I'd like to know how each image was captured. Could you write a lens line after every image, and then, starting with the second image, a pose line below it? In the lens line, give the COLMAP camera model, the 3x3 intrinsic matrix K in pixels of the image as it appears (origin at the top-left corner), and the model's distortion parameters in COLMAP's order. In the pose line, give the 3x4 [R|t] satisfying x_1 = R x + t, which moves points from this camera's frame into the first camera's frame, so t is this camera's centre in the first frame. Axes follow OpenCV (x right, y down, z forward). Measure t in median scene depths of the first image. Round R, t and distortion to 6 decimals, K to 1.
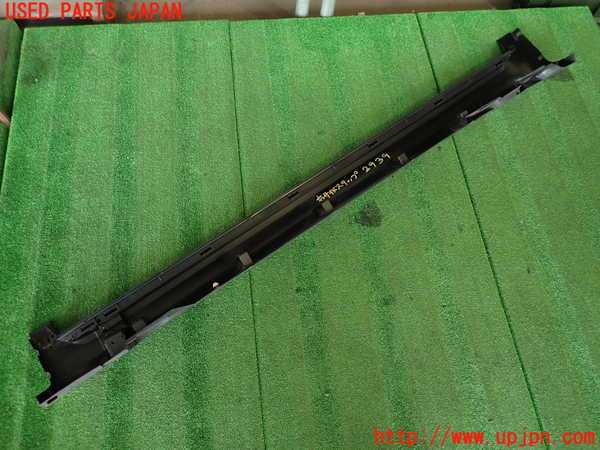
lens RADIAL K [[448.2, 0, 300.0], [0, 448.2, 225.0], [0, 0, 1]] dist [0.002459, -0.007459]
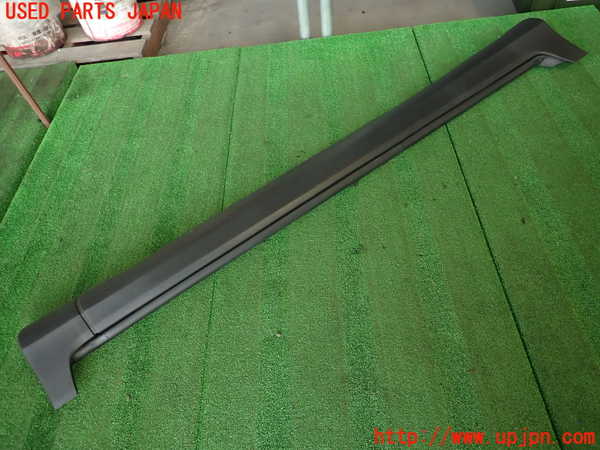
lens RADIAL K [[448.2, 0, 300.0], [0, 448.2, 225.0], [0, 0, 1]] dist [0.002459, -0.007459]
pose [[0.979251, -0.029857, -0.200439, 0.242400], [-0.024685, 0.964147, -0.264218, 0.334532], [0.201142, 0.263683, 0.943405, 0.075971]]
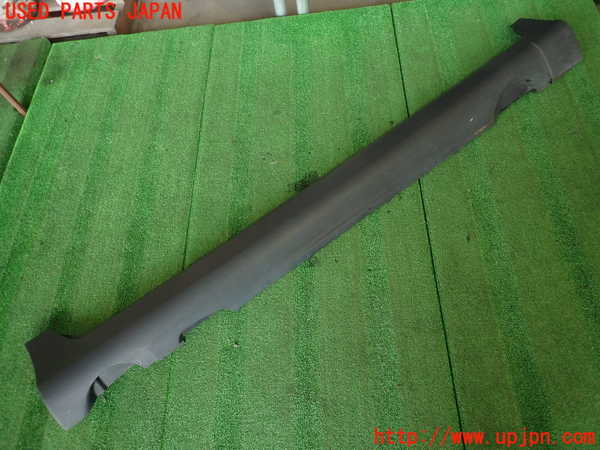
lens RADIAL K [[448.2, 0, 300.0], [0, 448.2, 225.0], [0, 0, 1]] dist [0.002459, -0.007459]
pose [[0.975515, 0.010391, -0.219686, 0.352255], [-0.032063, 0.994930, -0.095317, 0.165218], [0.217582, 0.100027, 0.970903, 0.012278]]
